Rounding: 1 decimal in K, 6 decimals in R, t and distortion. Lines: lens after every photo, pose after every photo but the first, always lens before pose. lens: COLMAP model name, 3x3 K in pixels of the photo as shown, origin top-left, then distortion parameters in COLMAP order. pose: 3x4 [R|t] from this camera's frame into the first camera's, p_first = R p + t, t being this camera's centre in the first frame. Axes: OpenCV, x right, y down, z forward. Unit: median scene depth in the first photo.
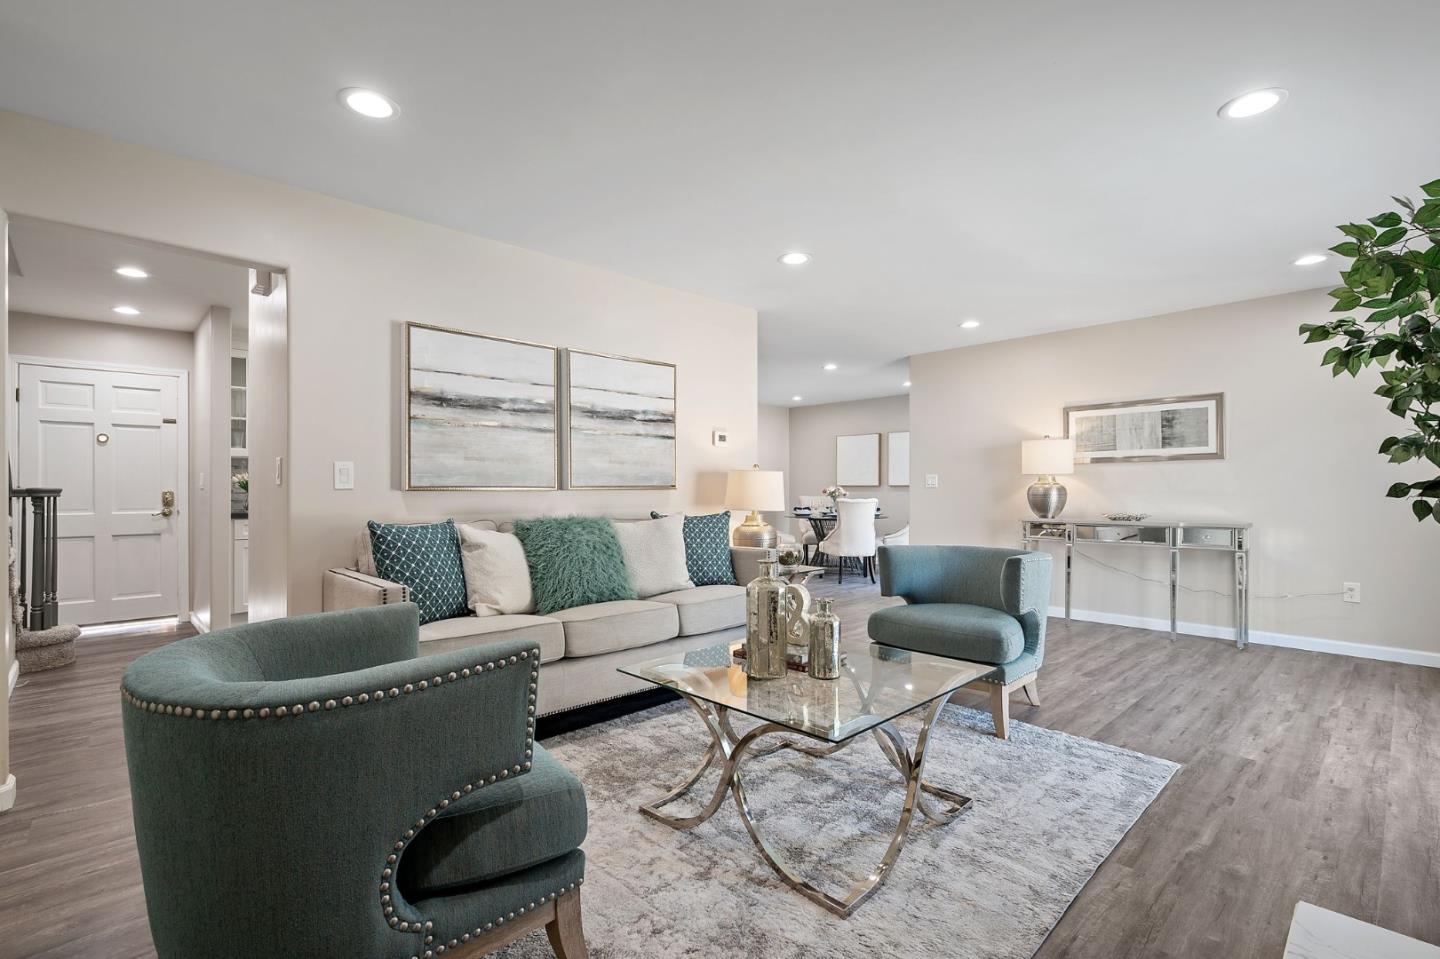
lens RADIAL K [[654.6, 0, 721.5], [0, 654.6, 485.8], [0, 0, 1]] dist [-0.004578, 0.002795]
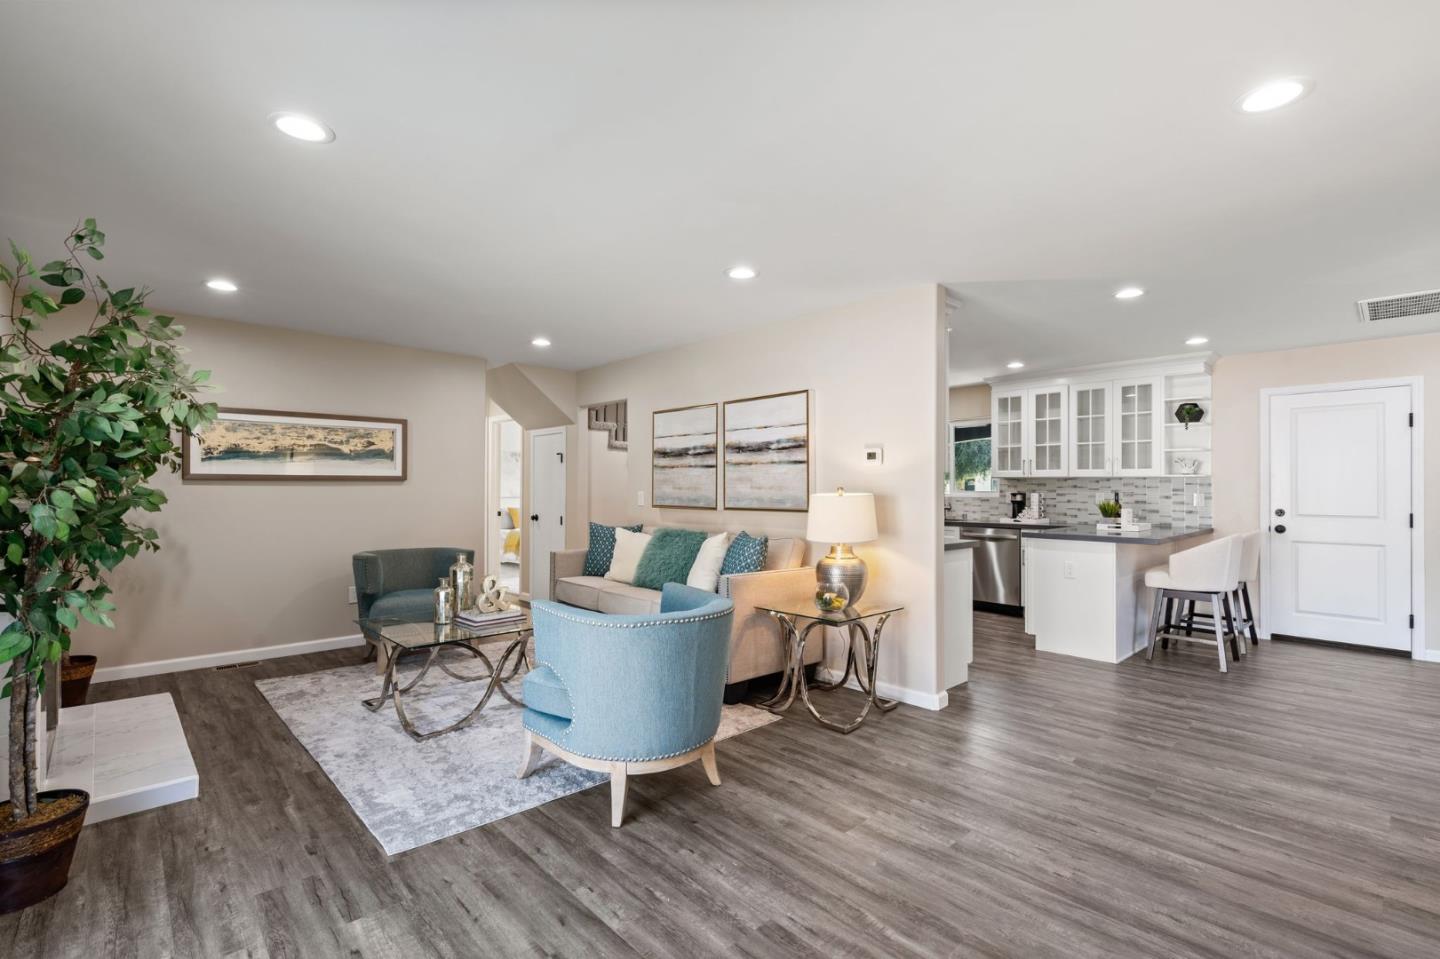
lens RADIAL K [[654.6, 0, 717.4], [0, 654.6, 480.5], [0, 0, 1]] dist [-0.004578, 0.002795]
pose [[-0.009149, -0.010621, -0.999902, 0.998519], [0.000960, 0.999943, -0.010630, -0.035460], [0.999958, -0.001057, -0.009138, 0.919435]]
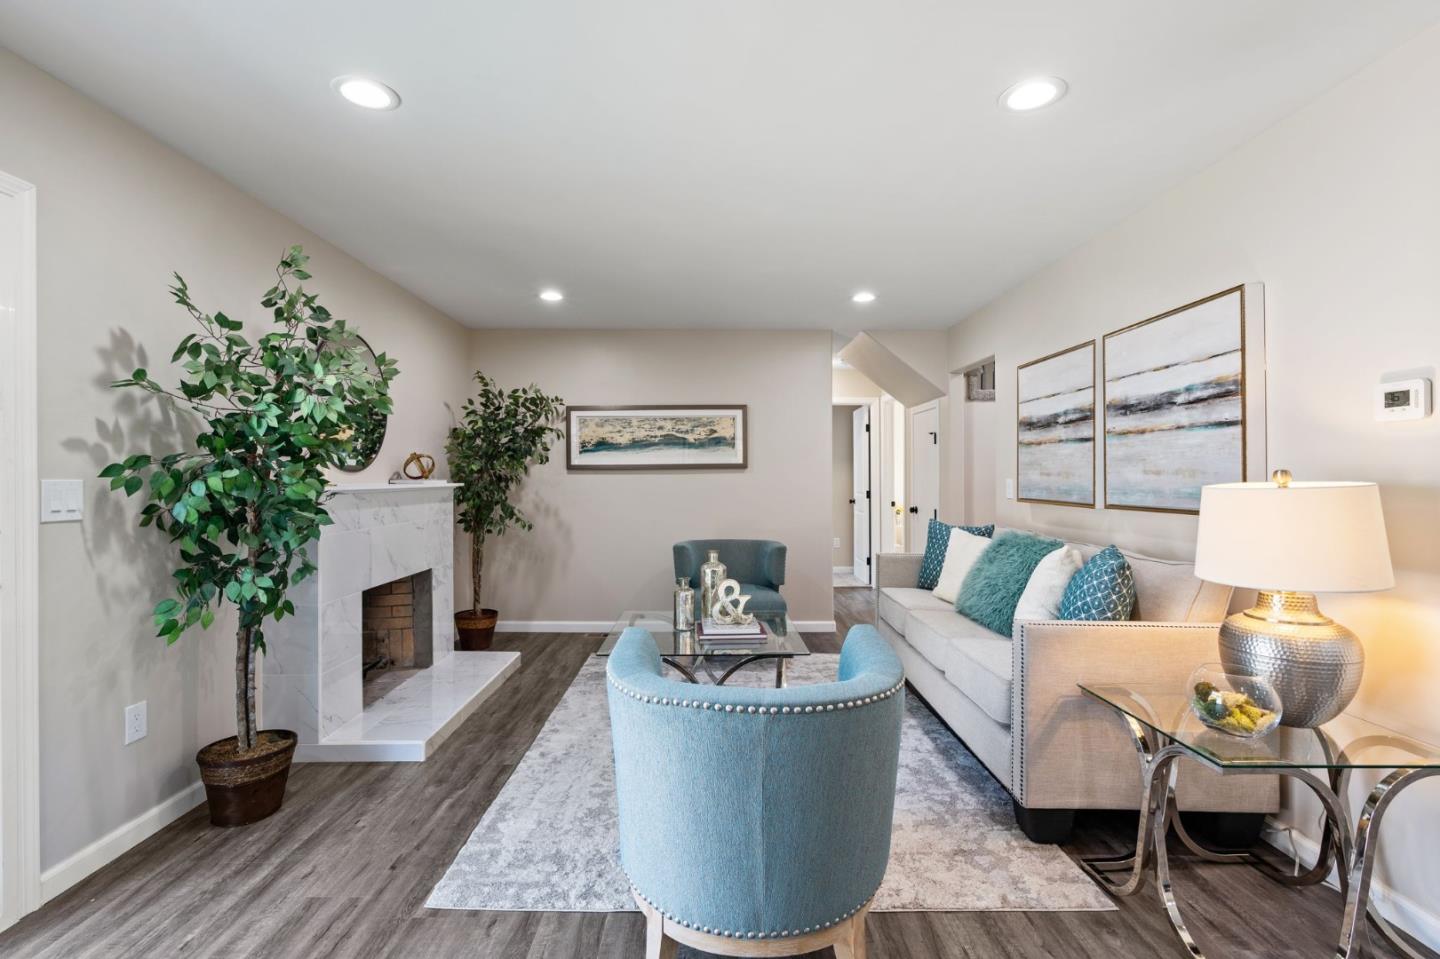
lens RADIAL K [[654.6, 0, 713.7], [0, 654.6, 473.7], [0, 0, 1]] dist [-0.004578, 0.002795]
pose [[-0.689606, 0.001704, -0.724183, 0.644686], [0.007250, 0.999963, -0.004551, -0.033838], [0.724149, -0.008388, -0.689593, 1.114491]]
